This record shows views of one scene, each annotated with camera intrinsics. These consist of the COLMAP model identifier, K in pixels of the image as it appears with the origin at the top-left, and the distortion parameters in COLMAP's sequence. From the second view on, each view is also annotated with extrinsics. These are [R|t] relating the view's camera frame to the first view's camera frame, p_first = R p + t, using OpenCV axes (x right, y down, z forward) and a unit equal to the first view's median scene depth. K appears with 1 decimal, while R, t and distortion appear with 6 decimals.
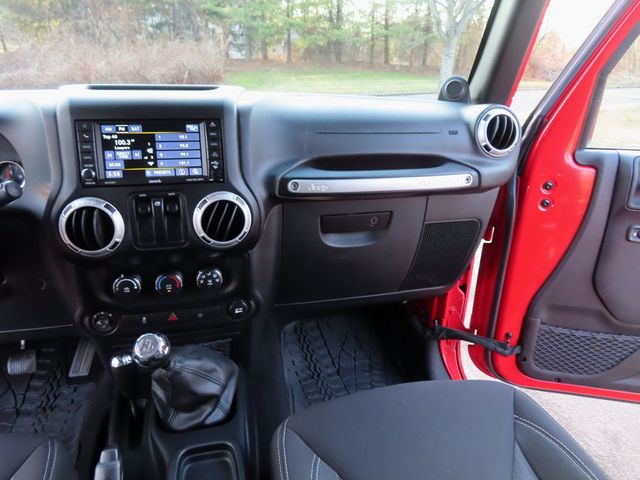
lens RADIAL K [[459.4, 0, 319.5], [0, 459.4, 238.9], [0, 0, 1]] dist [-0.005961, 0.004694]
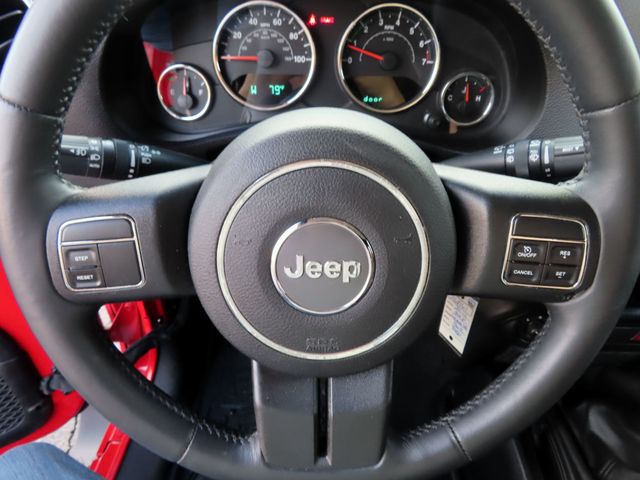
lens RADIAL K [[459.4, 0, 318.9], [0, 459.4, 242.7], [0, 0, 1]] dist [-0.005961, 0.004694]
pose [[0.965764, 0.152586, -0.209802, -0.755760], [-0.087634, 0.953079, 0.289760, -0.121049], [0.244172, -0.261454, 0.933821, 0.375683]]
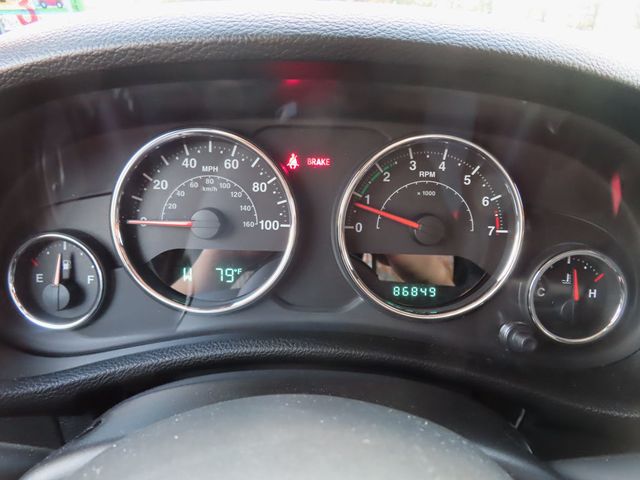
lens RADIAL K [[459.4, 0, 322.5], [0, 459.4, 245.0], [0, 0, 1]] dist [-0.005961, 0.004694]
pose [[0.964661, 0.091414, -0.247128, -0.822782], [-0.094701, 0.995505, -0.001421, -0.163776], [0.245887, 0.024774, 0.968982, 0.687372]]
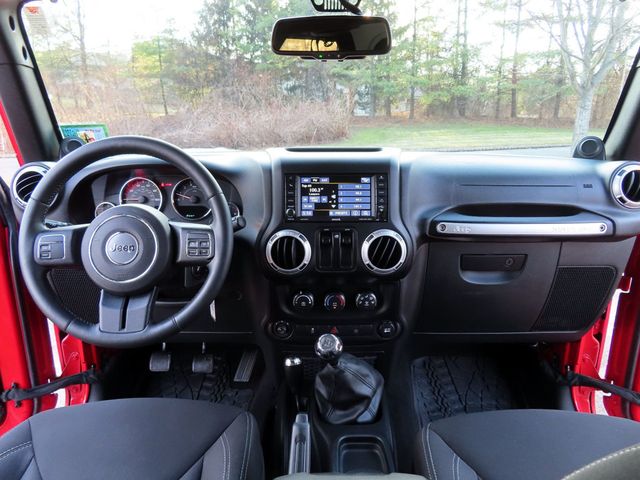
lens RADIAL K [[459.4, 0, 320.8], [0, 459.4, 240.4], [0, 0, 1]] dist [-0.005961, 0.004694]
pose [[0.968941, 0.040021, -0.244032, -0.075605], [-0.066066, 0.992842, -0.099495, 0.066116], [0.238303, 0.112527, 0.964650, -0.266438]]
